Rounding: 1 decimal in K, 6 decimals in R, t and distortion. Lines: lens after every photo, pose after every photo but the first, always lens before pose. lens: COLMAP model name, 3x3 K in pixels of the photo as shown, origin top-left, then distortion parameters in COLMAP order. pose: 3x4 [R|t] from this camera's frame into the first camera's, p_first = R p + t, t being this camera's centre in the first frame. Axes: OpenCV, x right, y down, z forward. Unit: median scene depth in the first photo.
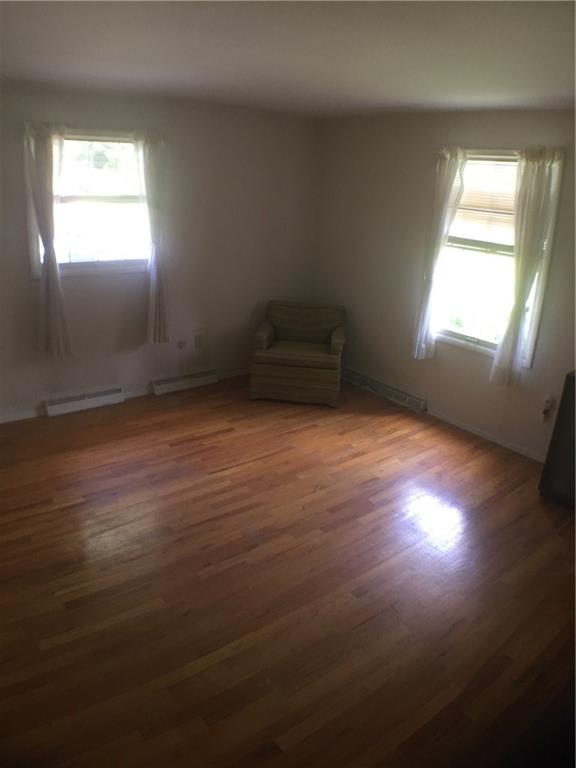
lens RADIAL K [[553.2, 0, 288.0], [0, 553.2, 384.0], [0, 0, 1]] dist [-0.002848, -0.133673]
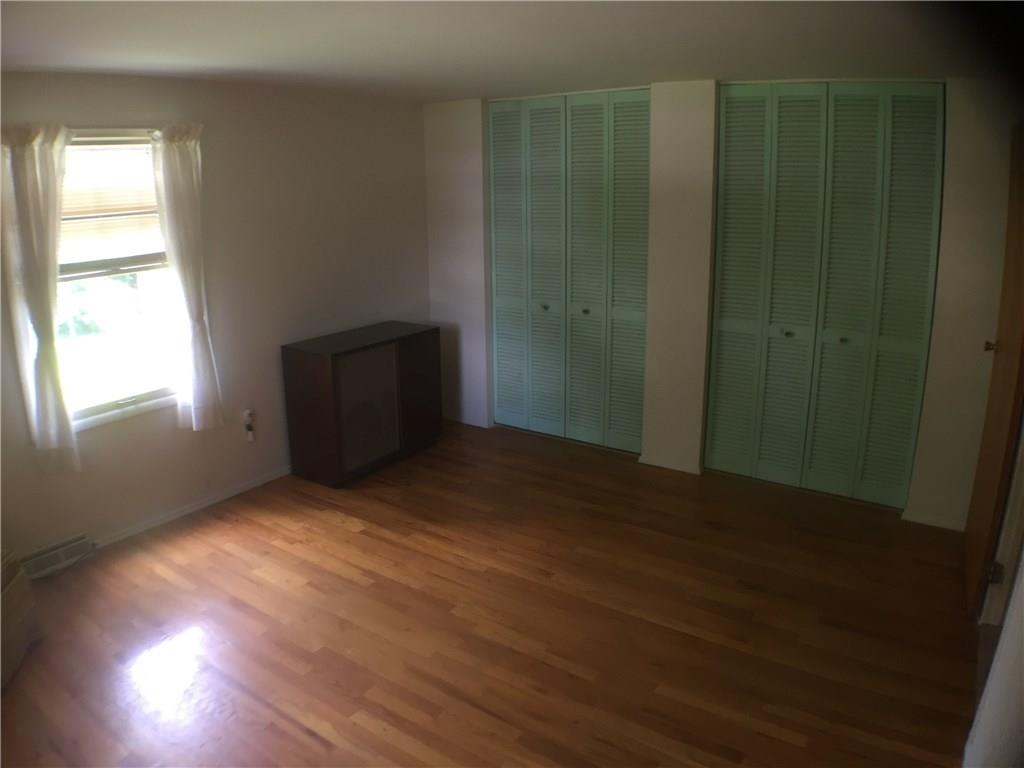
lens RADIAL K [[737.6, 0, 512.0], [0, 737.6, 384.0], [0, 0, 1]] dist [-0.002848, -0.133673]
pose [[-0.299448, -0.298037, 0.906369, -0.679671], [0.329384, 0.859264, 0.391371, -0.326177], [-0.895454, 0.415738, -0.159137, 0.790766]]
